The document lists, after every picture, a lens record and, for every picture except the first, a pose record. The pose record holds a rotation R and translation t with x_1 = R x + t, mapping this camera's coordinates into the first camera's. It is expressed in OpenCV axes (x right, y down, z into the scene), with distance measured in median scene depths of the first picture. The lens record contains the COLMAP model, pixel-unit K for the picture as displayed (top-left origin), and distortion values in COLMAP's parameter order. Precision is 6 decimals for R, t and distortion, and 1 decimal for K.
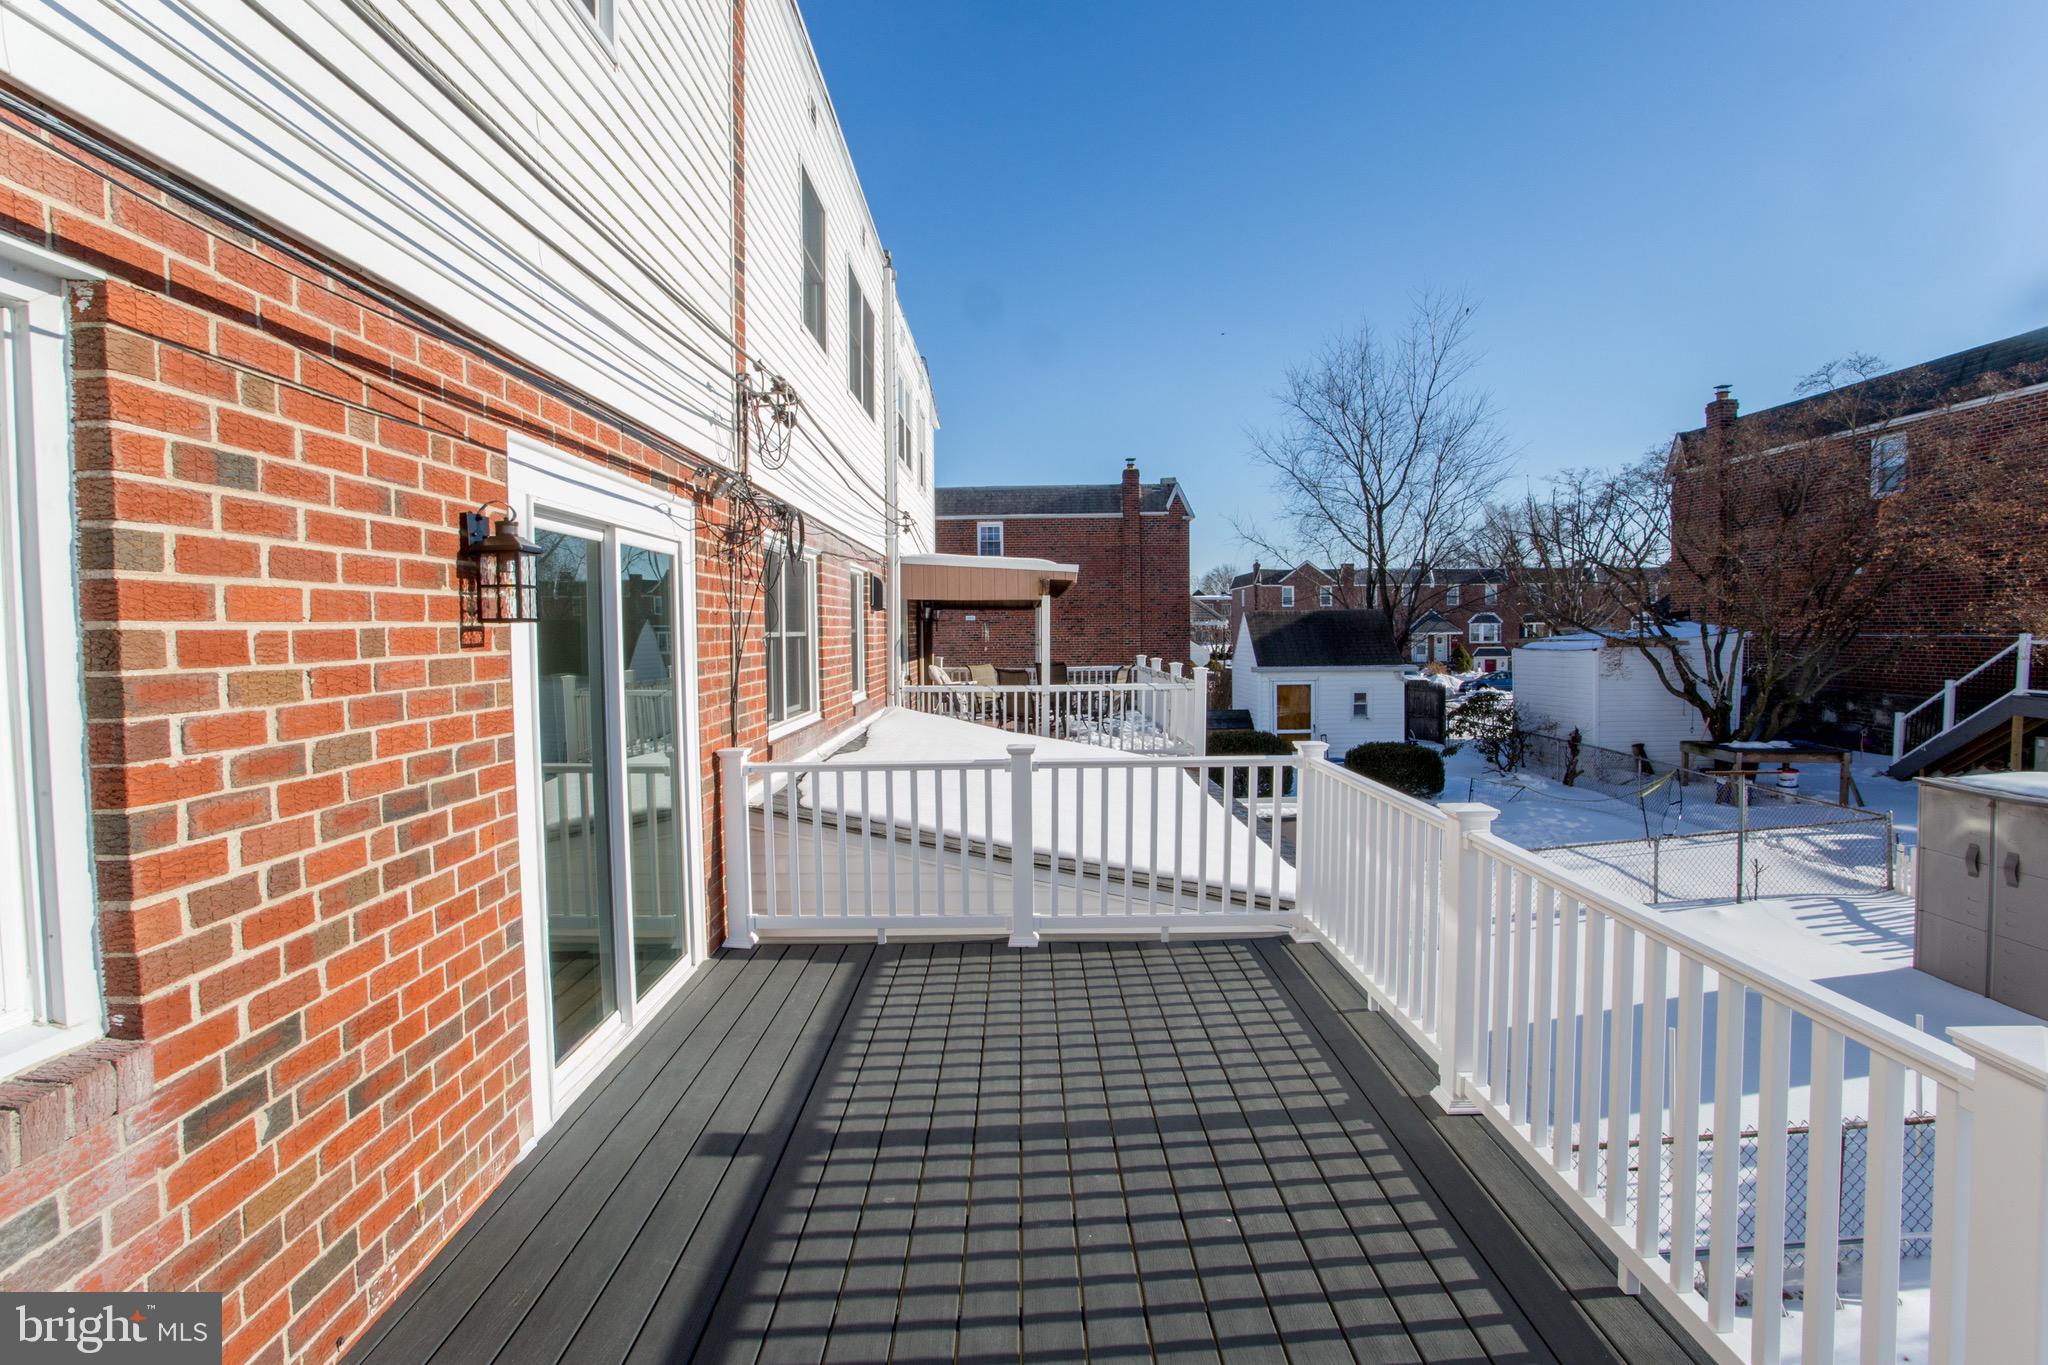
lens RADIAL K [[998.6, 0, 1016.1], [0, 998.6, 676.7], [0, 0, 1]] dist [-0.061716, 0.027145]
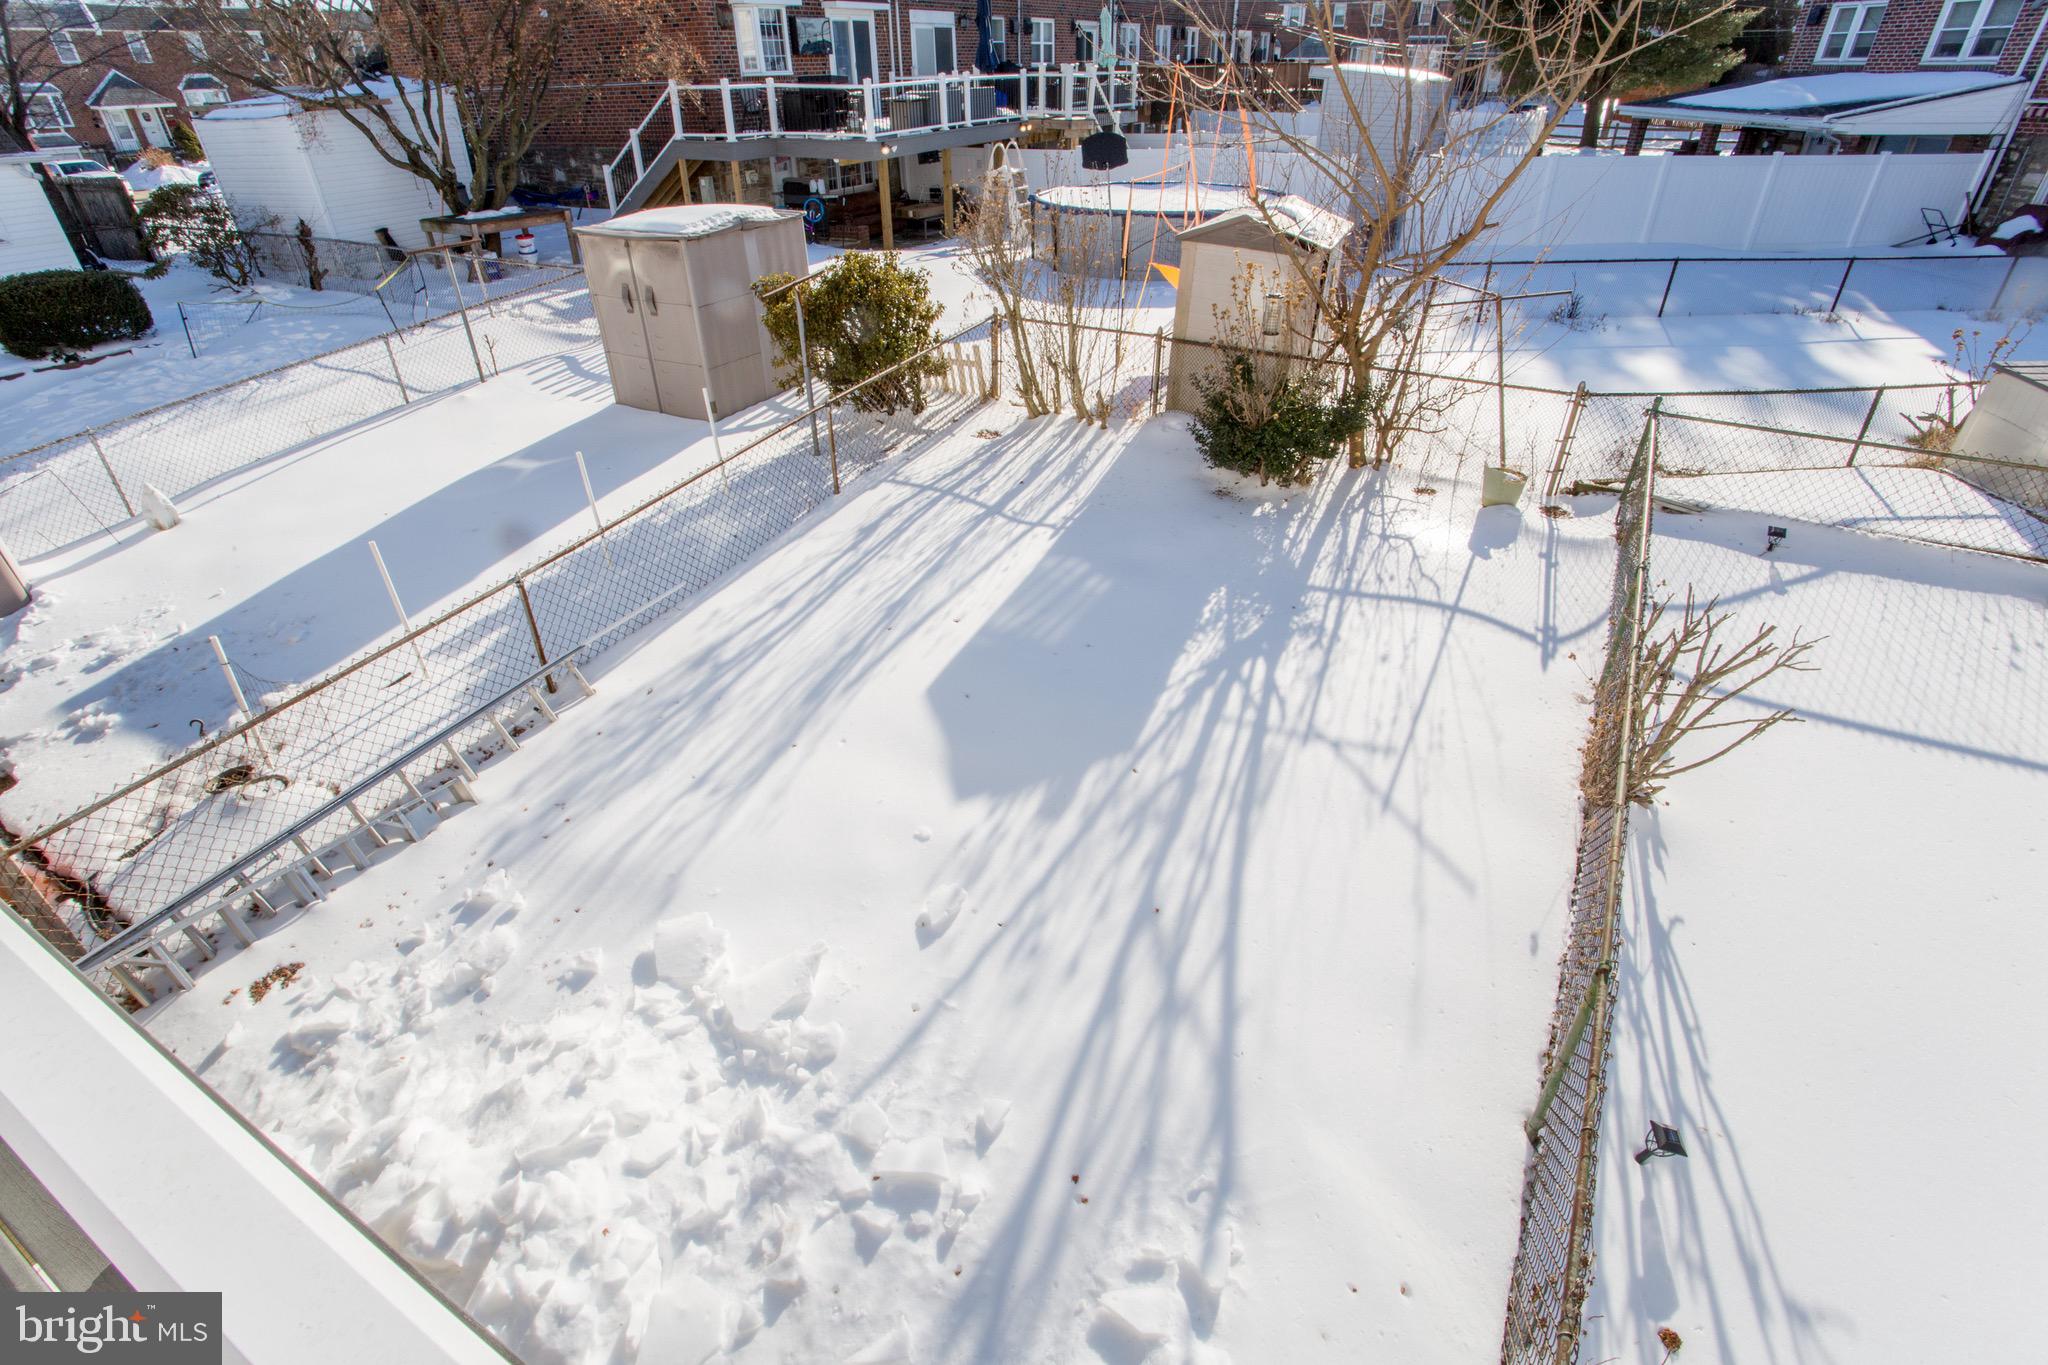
lens RADIAL K [[998.6, 0, 999.6], [0, 998.6, 652.6], [0, 0, 1]] dist [-0.061716, 0.027145]
pose [[0.504292, -0.445445, 0.739776, 0.318054], [0.060404, 0.872783, 0.484357, 0.038462], [-0.861418, -0.199572, 0.467044, 0.004361]]
